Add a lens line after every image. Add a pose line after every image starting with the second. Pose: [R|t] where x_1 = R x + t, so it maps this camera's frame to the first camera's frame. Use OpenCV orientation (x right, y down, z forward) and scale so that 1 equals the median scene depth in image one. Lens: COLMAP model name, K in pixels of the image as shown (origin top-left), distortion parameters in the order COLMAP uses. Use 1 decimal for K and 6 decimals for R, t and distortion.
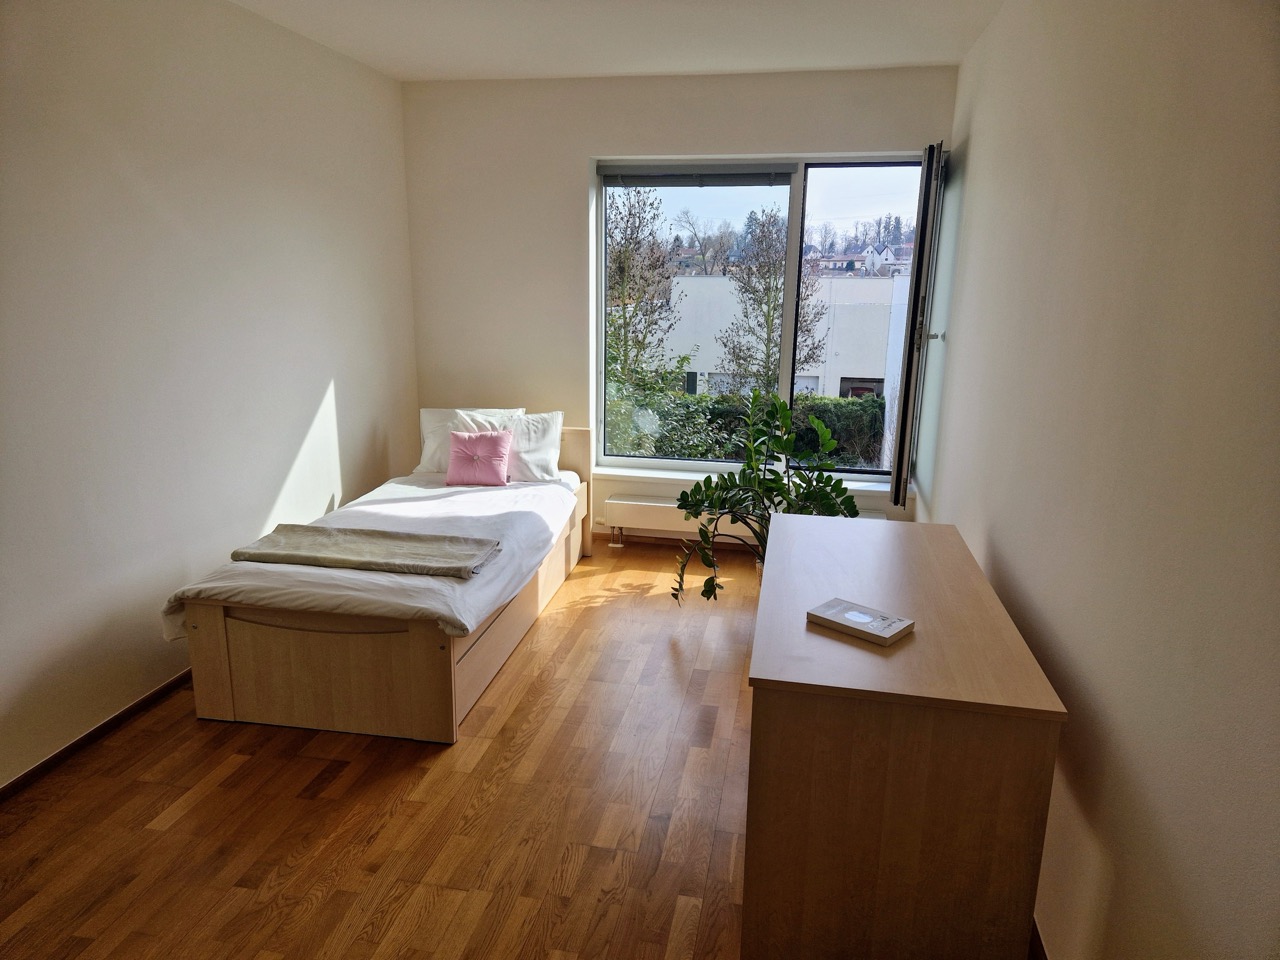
lens RADIAL K [[854.1, 0, 641.3], [0, 854.1, 490.6], [0, 0, 1]] dist [0.063957, -0.067277]
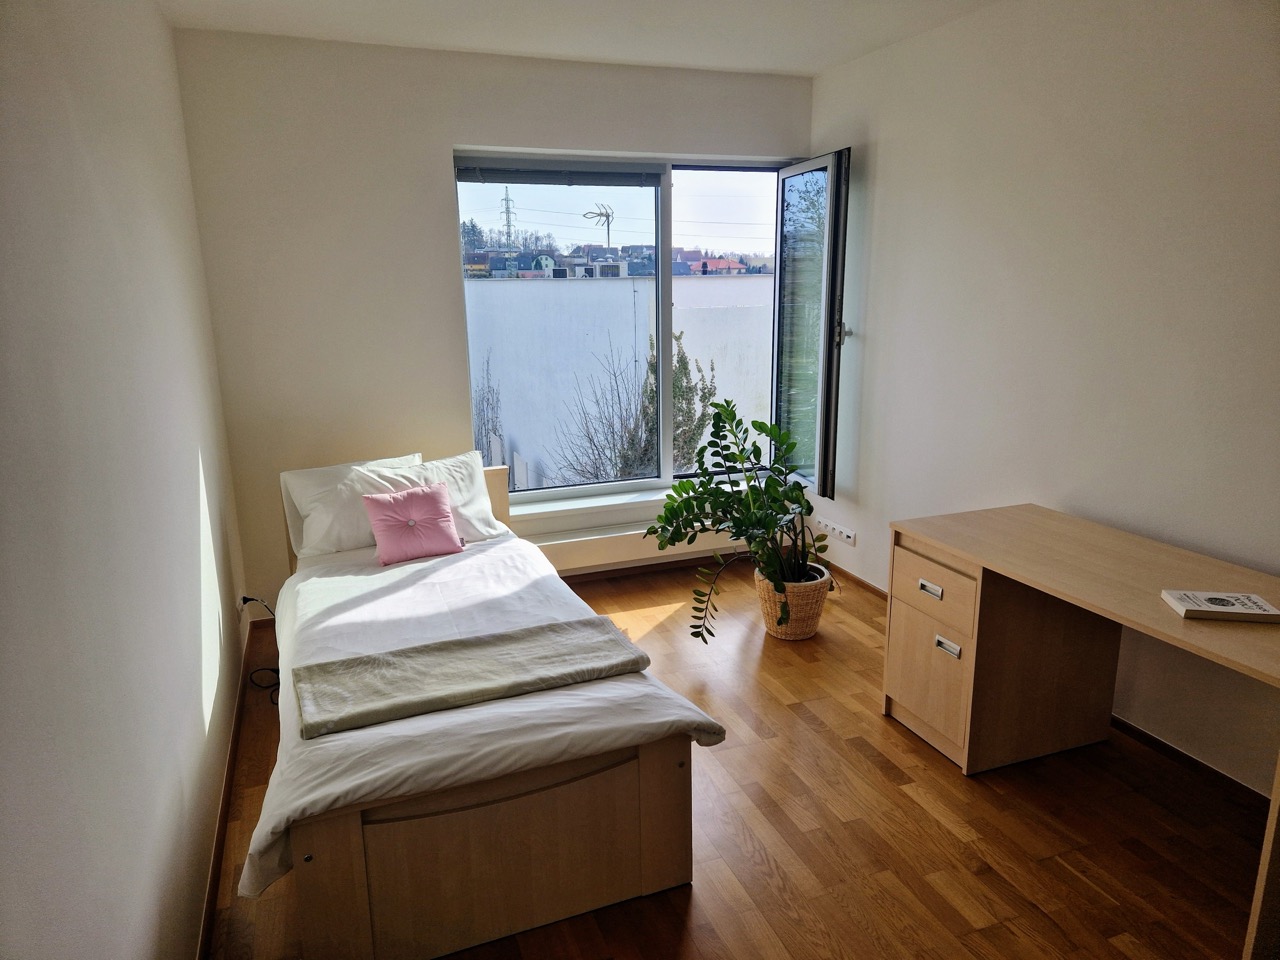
lens RADIAL K [[856.0, 0, 649.3], [0, 856.0, 482.9], [0, 0, 1]] dist [0.075887, -0.065389]
pose [[0.845511, -0.150514, 0.512305, -0.414625], [0.157586, 0.987052, 0.029913, -0.065344], [-0.510174, 0.055440, 0.858282, 0.219312]]
